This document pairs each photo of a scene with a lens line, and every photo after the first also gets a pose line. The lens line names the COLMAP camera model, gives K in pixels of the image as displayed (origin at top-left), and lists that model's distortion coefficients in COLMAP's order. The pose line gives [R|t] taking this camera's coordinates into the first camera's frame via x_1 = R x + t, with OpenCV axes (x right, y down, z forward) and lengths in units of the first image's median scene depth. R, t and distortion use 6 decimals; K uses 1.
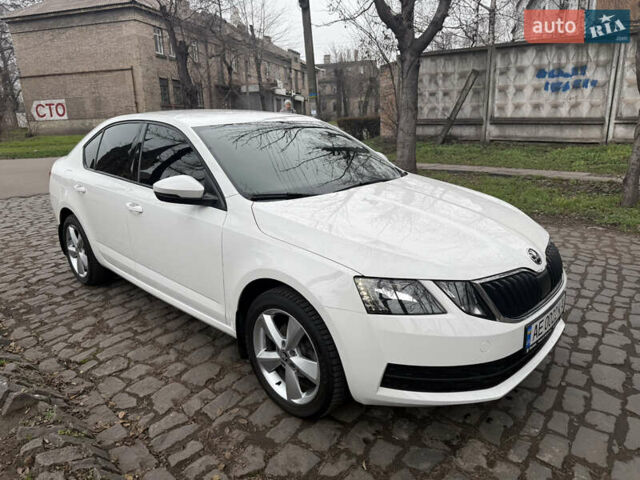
lens RADIAL K [[445.2, 0, 316.1], [0, 445.2, 242.2], [0, 0, 1]] dist [0.025023, -0.035828]
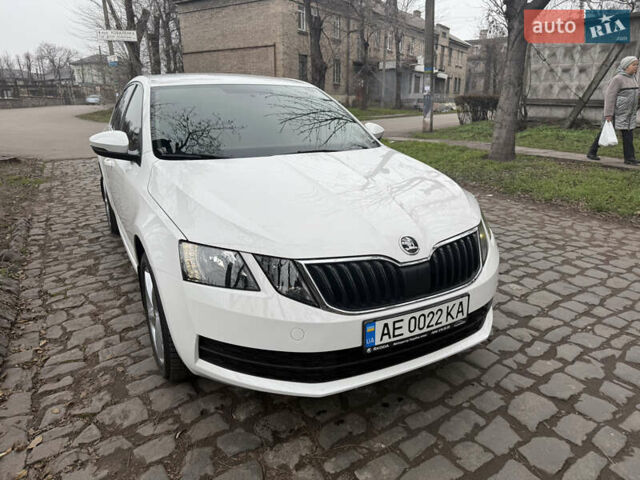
lens RADIAL K [[445.2, 0, 318.4], [0, 445.2, 239.9], [0, 0, 1]] dist [0.025023, -0.035828]
pose [[0.951463, 0.117806, -0.284324, 0.145066], [-0.106611, 0.992801, 0.054592, -0.001451], [0.288709, -0.021630, 0.957173, 0.038110]]
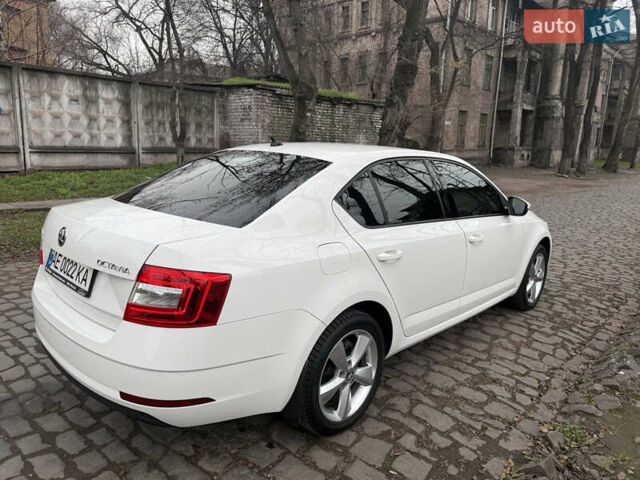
lens RADIAL K [[445.2, 0, 325.7], [0, 445.2, 237.6], [0, 0, 1]] dist [0.025023, -0.035828]
pose [[-0.005022, -0.176261, 0.984331, -0.519660], [0.240641, 0.955204, 0.172273, -0.123497], [-0.970601, 0.237736, 0.037619, 0.470463]]
